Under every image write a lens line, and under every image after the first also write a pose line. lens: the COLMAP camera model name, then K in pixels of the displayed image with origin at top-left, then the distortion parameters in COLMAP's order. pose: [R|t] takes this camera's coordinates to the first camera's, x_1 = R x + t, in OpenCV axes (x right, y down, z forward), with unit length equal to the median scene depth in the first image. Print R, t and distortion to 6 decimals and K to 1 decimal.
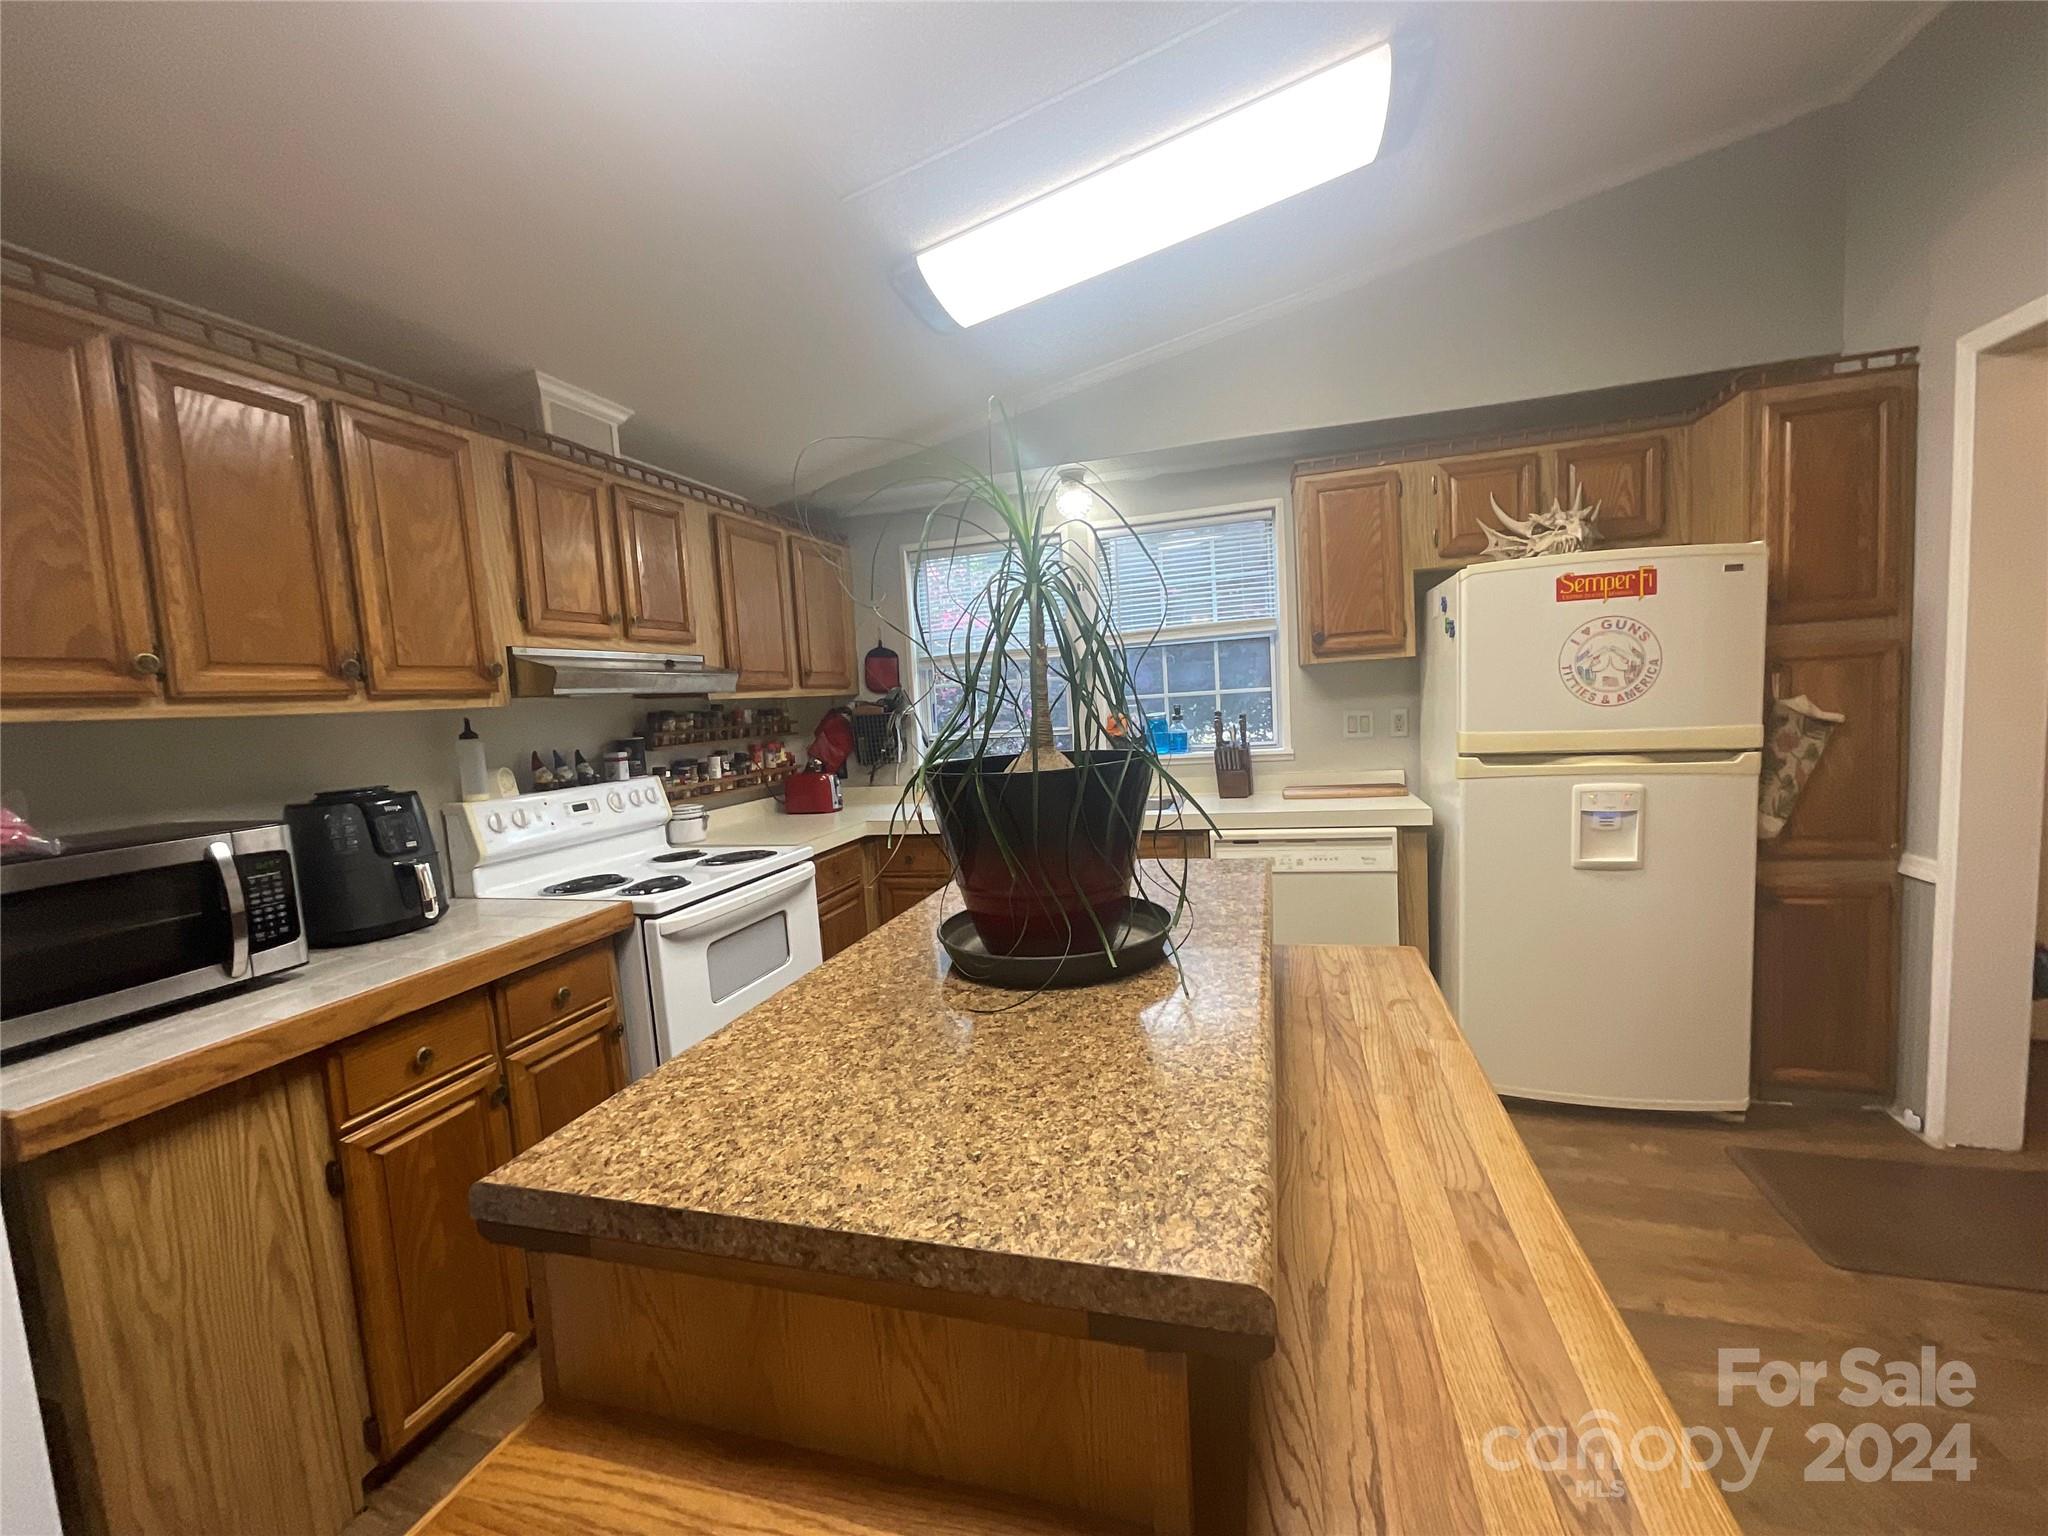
lens RADIAL K [[831.1, 0, 1022.8], [0, 831.1, 771.8], [0, 0, 1]] dist [-0.005265, -0.000203]
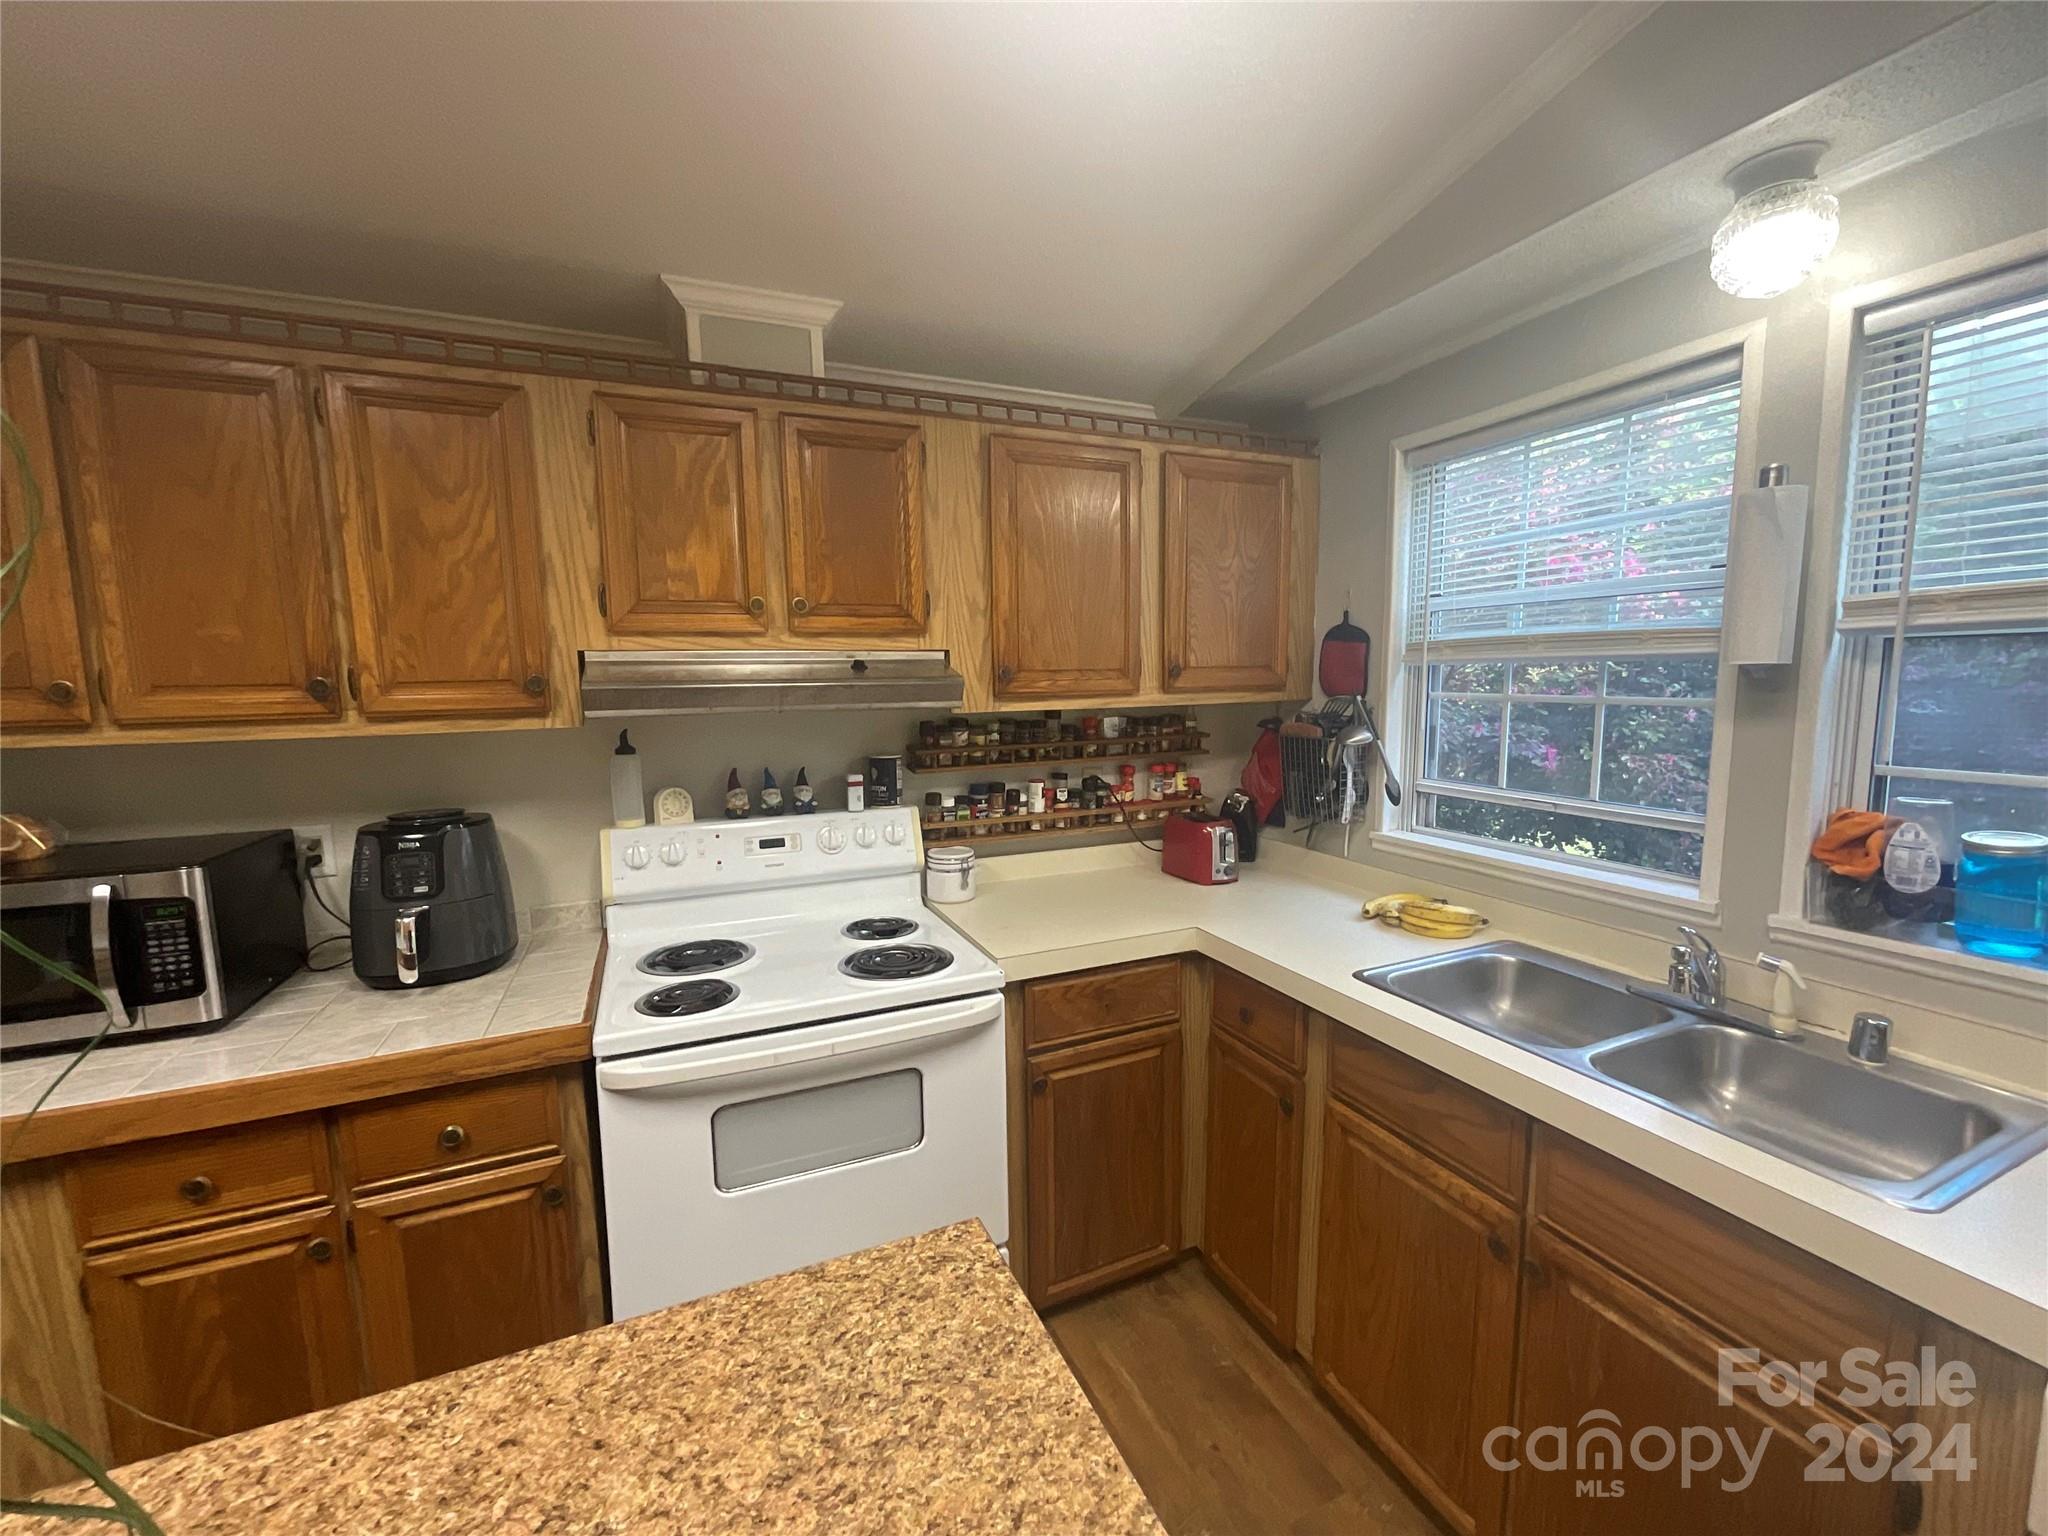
lens RADIAL K [[831.1, 0, 1022.8], [0, 831.1, 771.8], [0, 0, 1]] dist [-0.005265, -0.000203]
pose [[0.645426, 0.141663, -0.750571, 0.232386], [-0.092536, 0.989915, 0.107264, -0.147793], [0.758197, 0.000224, 0.652026, 0.739169]]
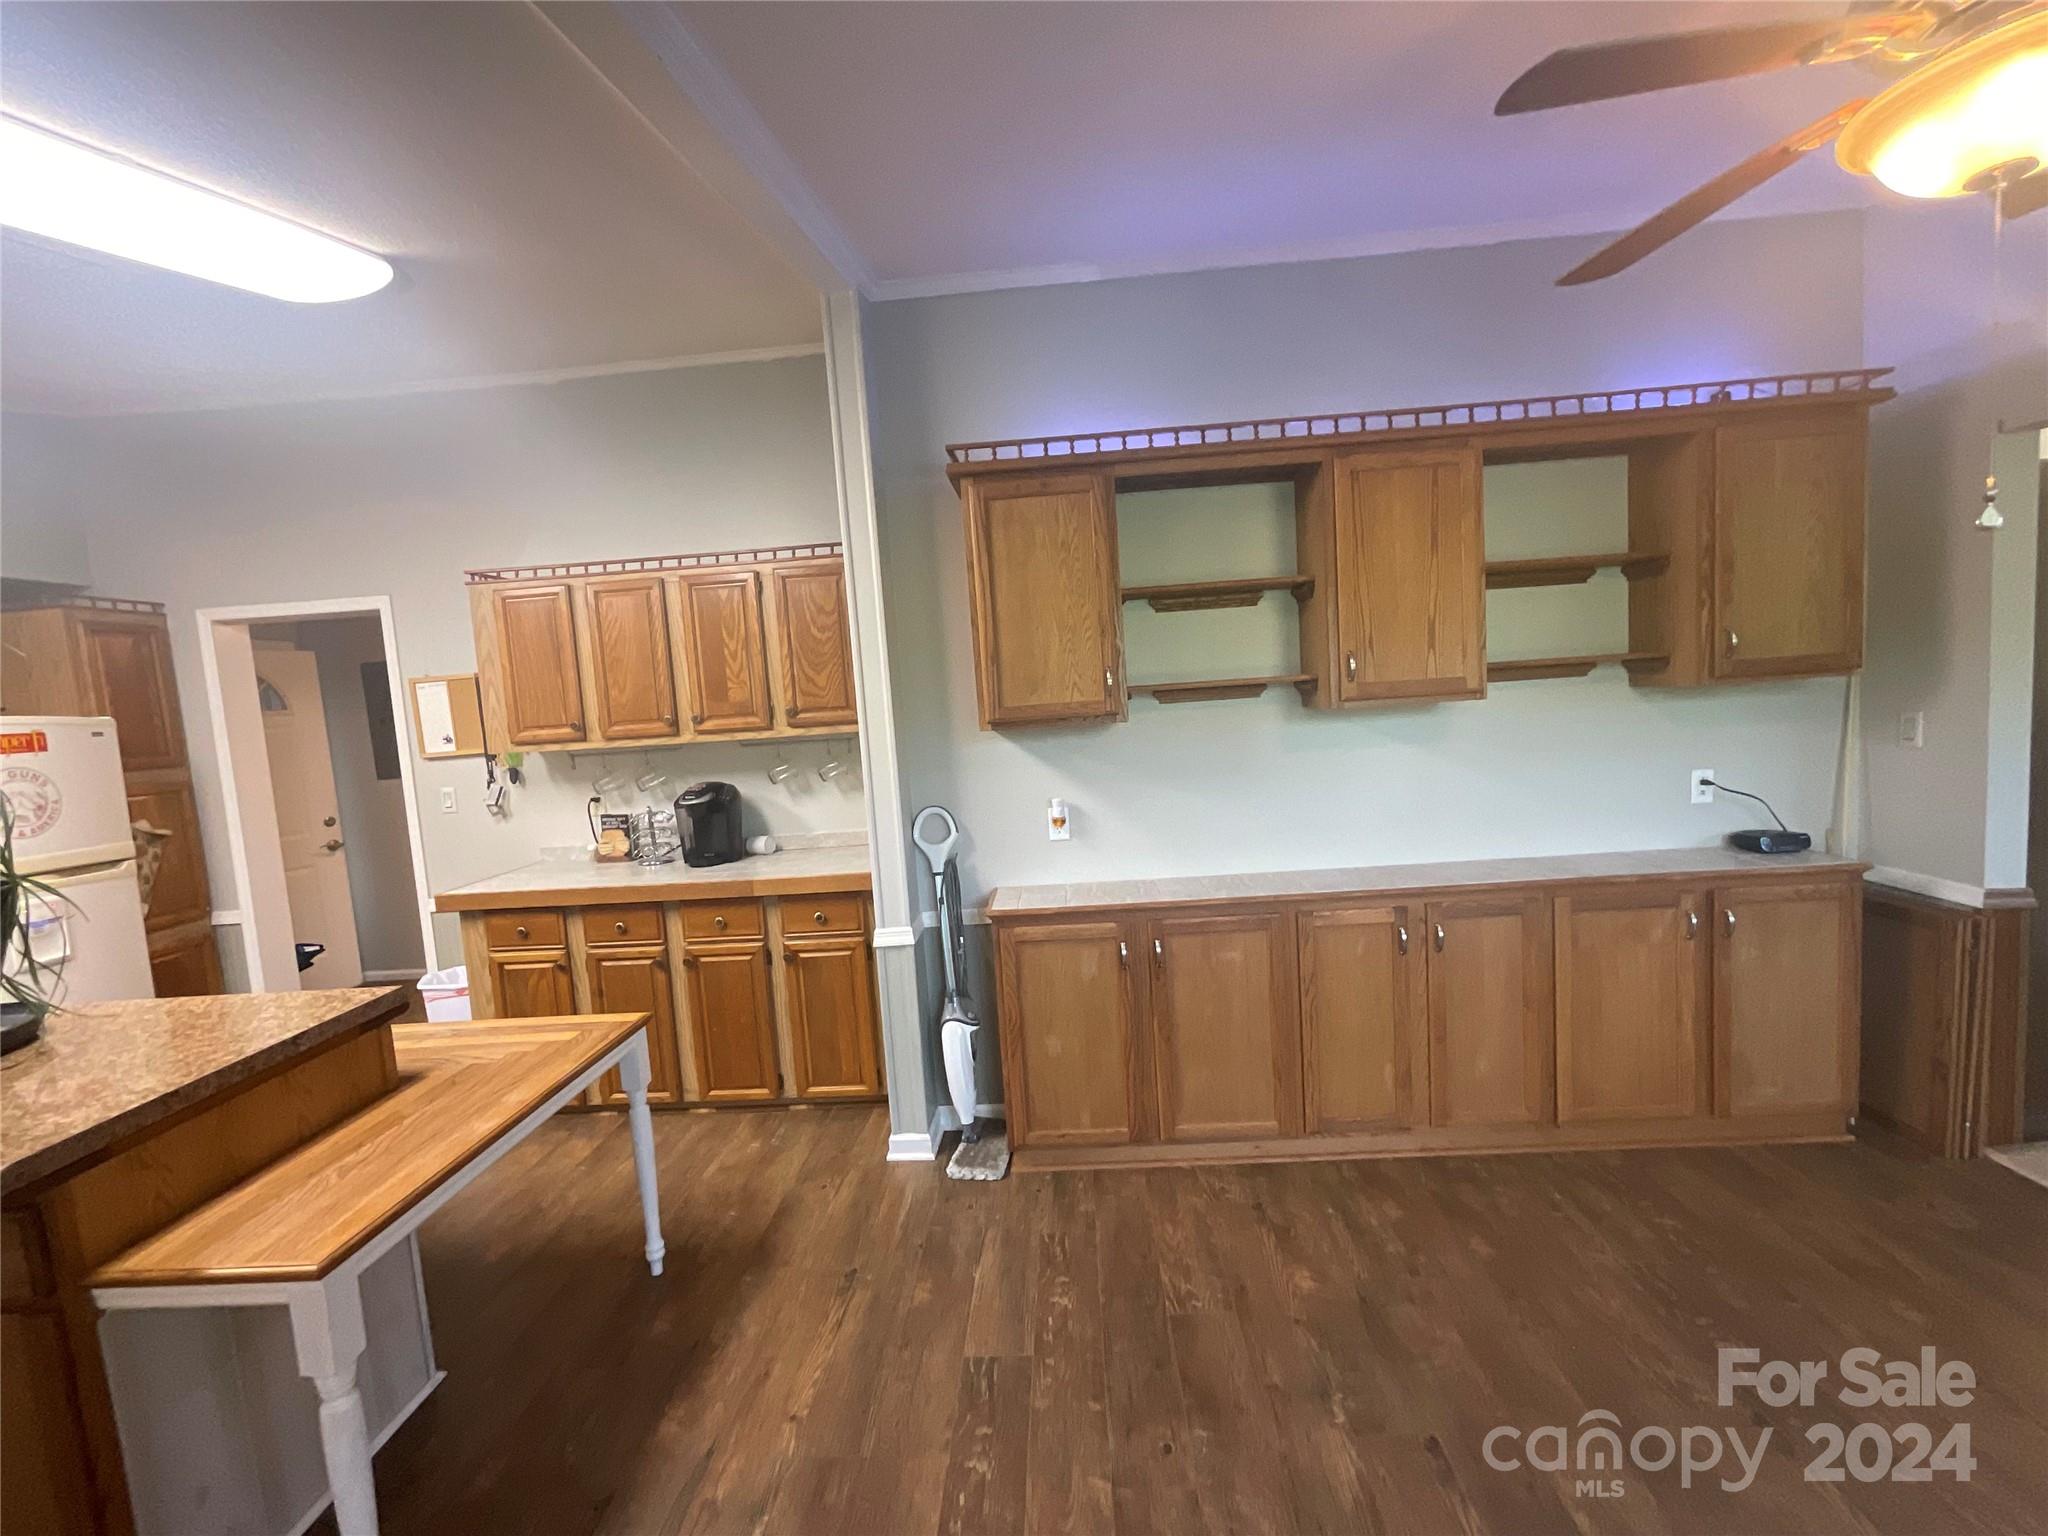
lens RADIAL K [[831.1, 0, 1022.8], [0, 831.1, 771.8], [0, 0, 1]] dist [-0.005265, -0.000203]
pose [[-0.240638, -0.009596, 0.970568, -0.880351], [0.168166, 0.984416, 0.051427, 0.012494], [-0.955936, 0.175592, -0.235274, -0.176129]]
